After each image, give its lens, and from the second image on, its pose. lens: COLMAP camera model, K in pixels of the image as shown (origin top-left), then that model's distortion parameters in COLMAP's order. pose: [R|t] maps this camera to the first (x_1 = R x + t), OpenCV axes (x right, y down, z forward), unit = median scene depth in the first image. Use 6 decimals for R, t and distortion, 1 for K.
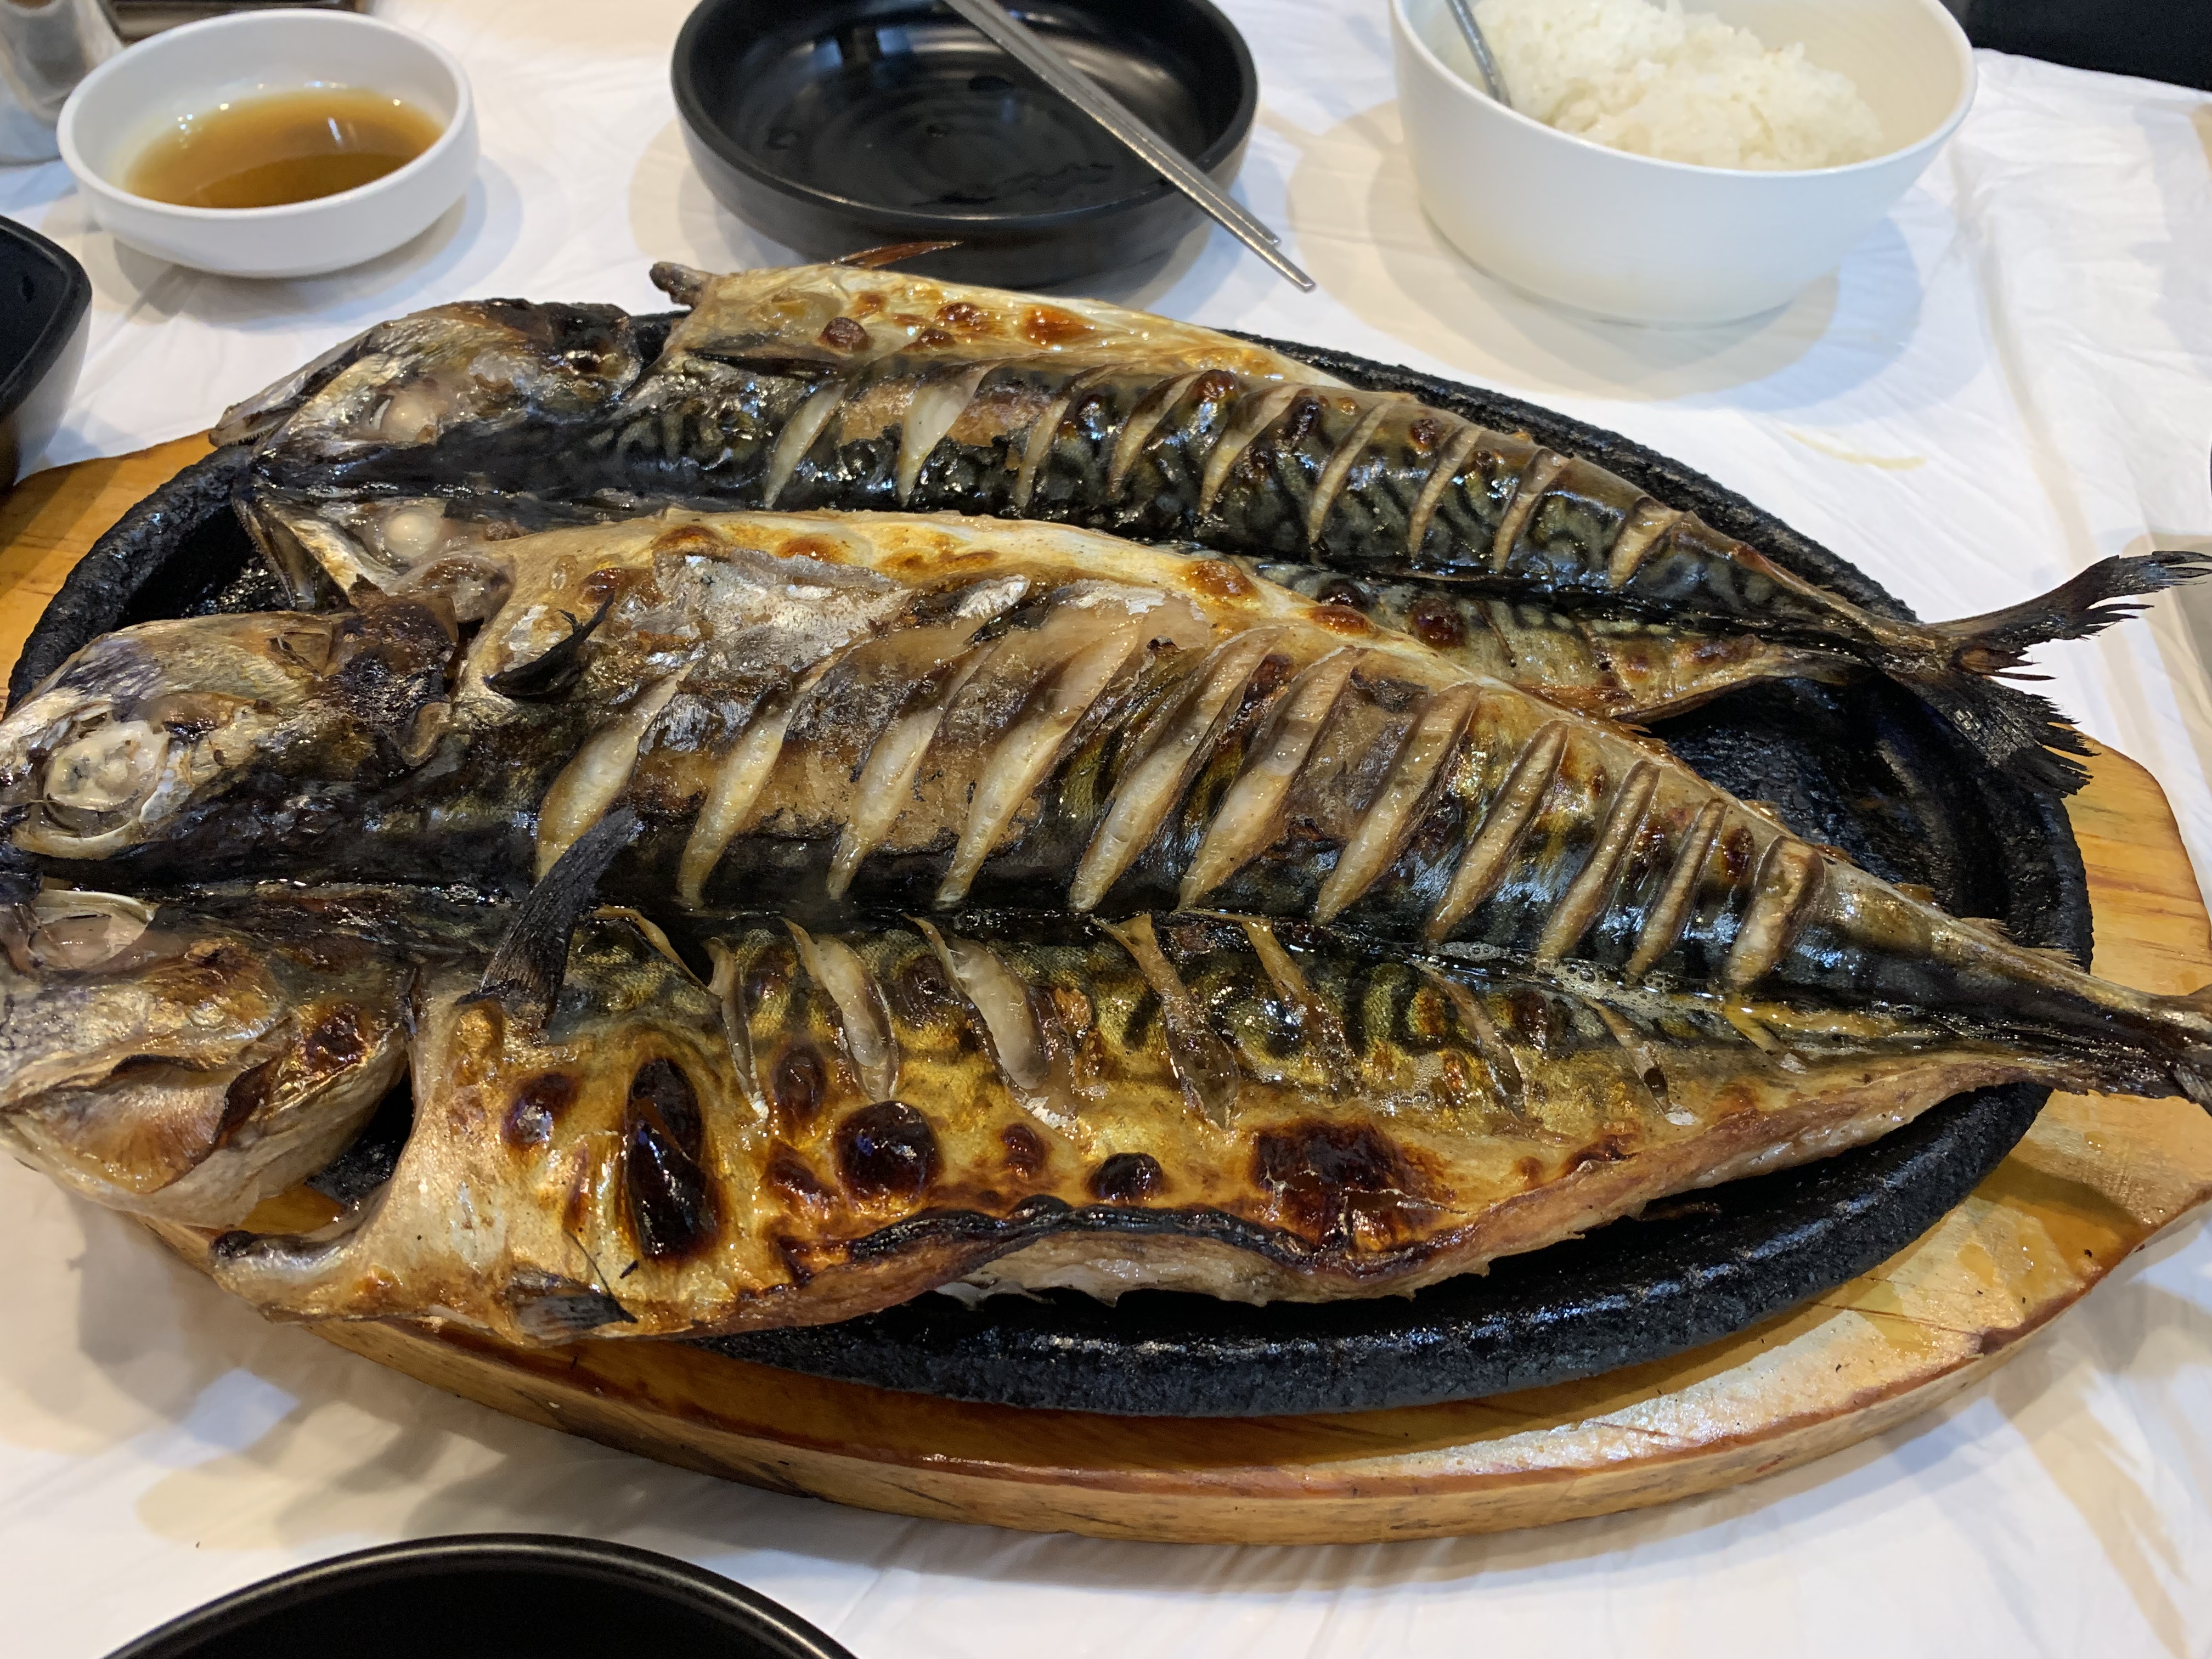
lens RADIAL K [[1650.3, 0, 1106.0], [0, 1650.3, 829.5], [0, 0, 1]] dist [0.042385, -0.110254]
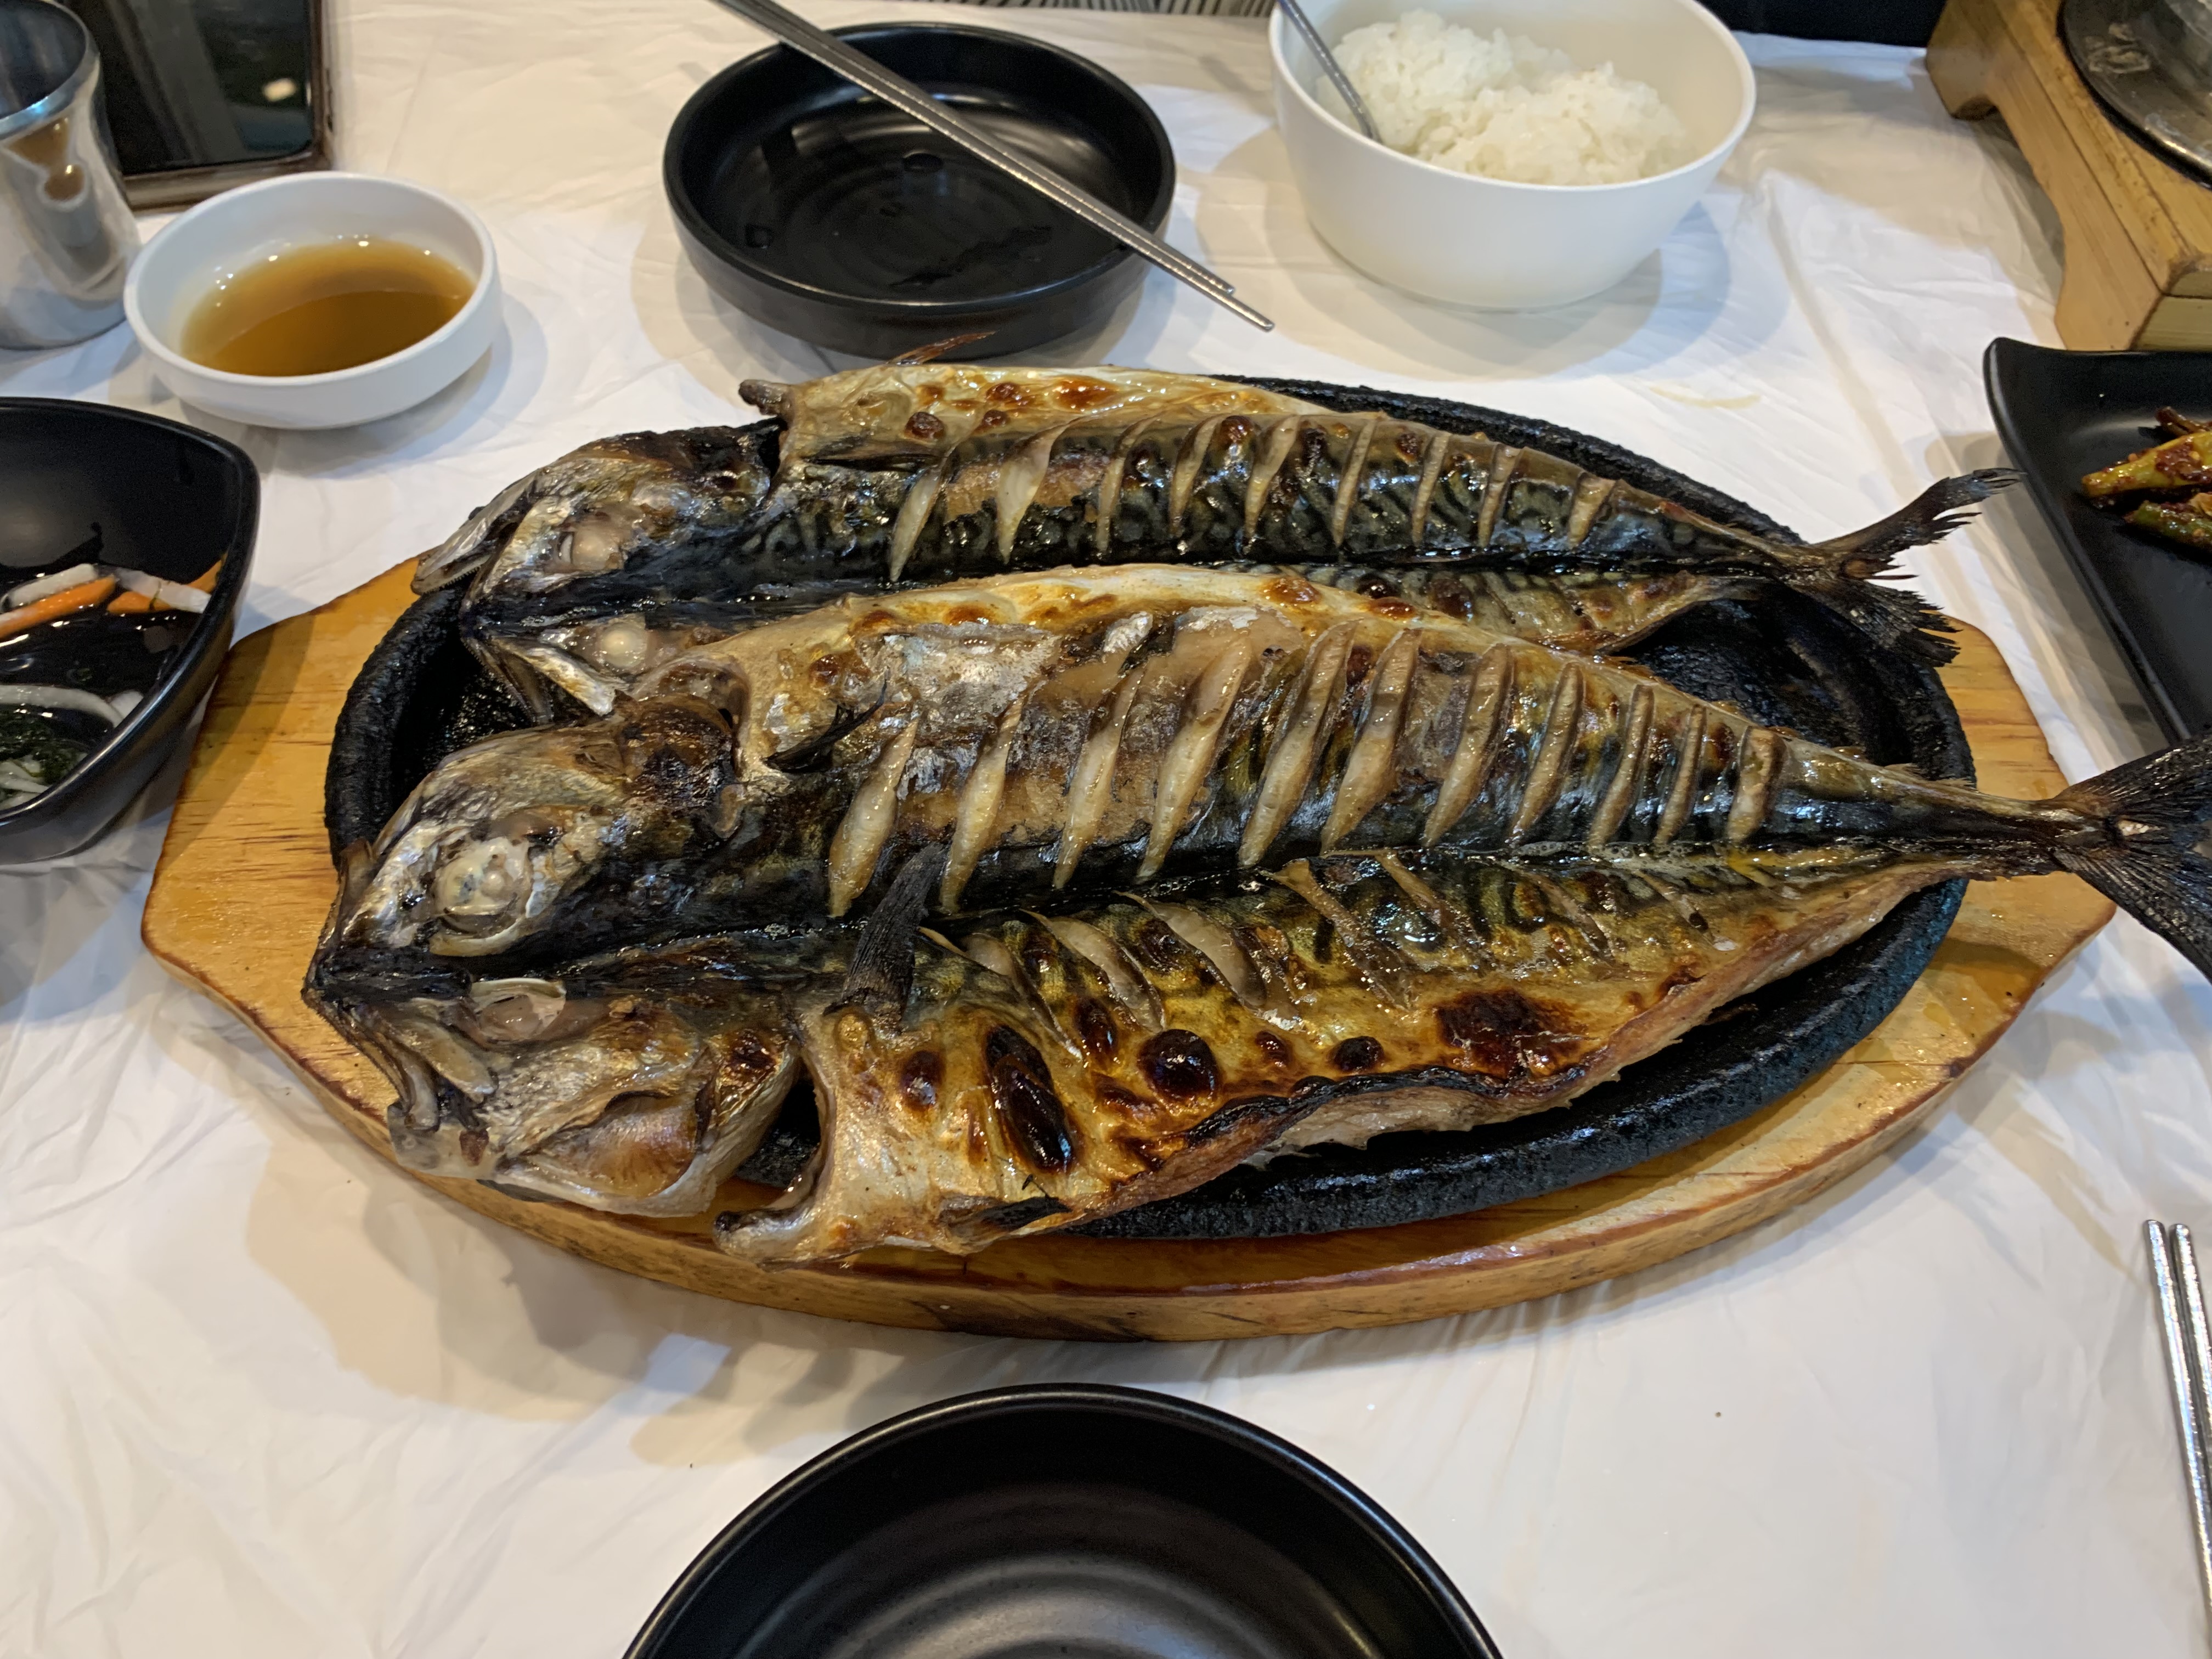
lens RADIAL K [[1694.1, 0, 1049.5], [0, 1694.1, 830.1], [0, 0, 1]] dist [0.093235, -0.260381]
pose [[0.981039, -0.158645, 0.111332, -0.313951], [0.154926, 0.987060, 0.041354, -0.058315], [-0.116452, -0.023322, 0.992923, -0.299696]]
